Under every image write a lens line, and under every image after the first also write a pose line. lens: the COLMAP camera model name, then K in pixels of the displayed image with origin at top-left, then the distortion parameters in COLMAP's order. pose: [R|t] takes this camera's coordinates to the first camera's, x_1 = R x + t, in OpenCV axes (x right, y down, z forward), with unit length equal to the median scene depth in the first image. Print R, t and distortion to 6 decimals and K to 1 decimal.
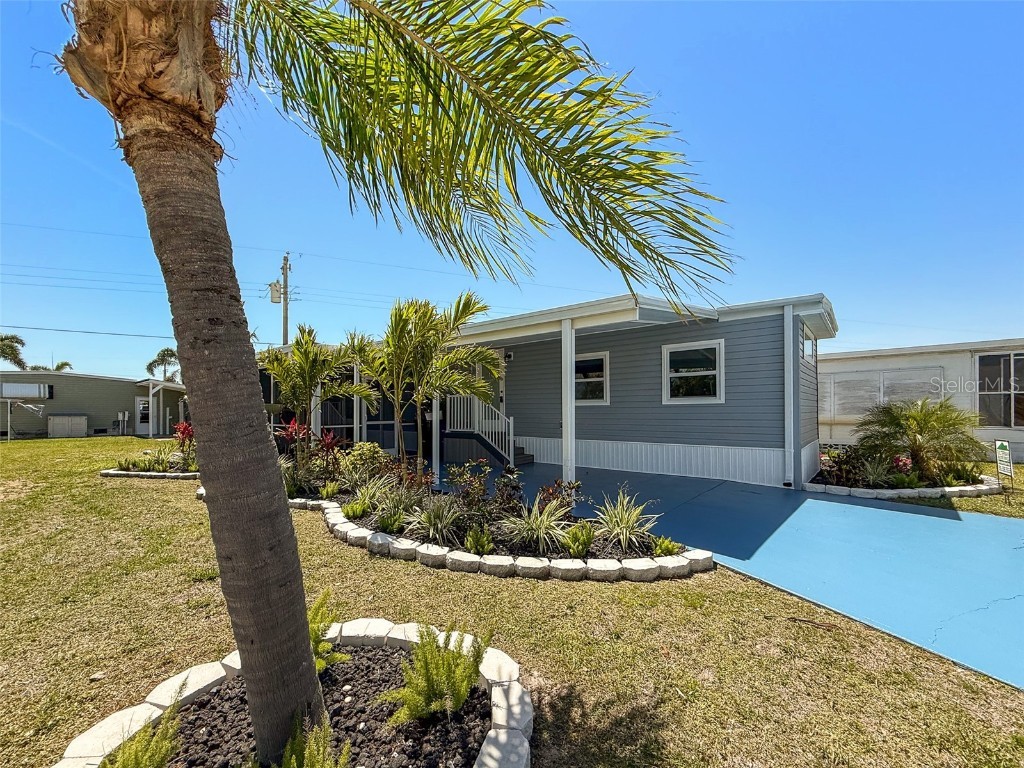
lens RADIAL K [[414.5, 0, 507.2], [0, 414.5, 396.4], [0, 0, 1]] dist [0.000576, 0.000164]
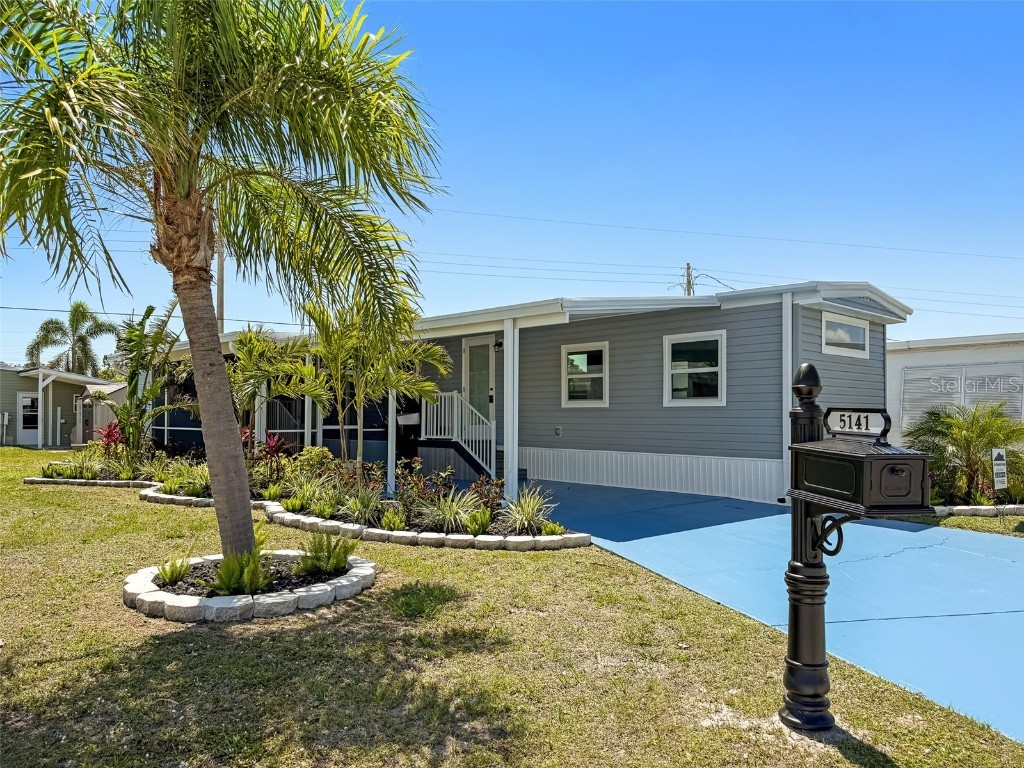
lens RADIAL K [[715.1, 0, 512.0], [0, 715.1, 384.0], [0, 0, 1]] dist [0.162322, -0.281100]
pose [[0.994826, 0.004400, -0.101499, 0.236910], [-0.005592, 0.999919, -0.011467, -0.008470], [0.101440, 0.011975, 0.994770, -0.502191]]
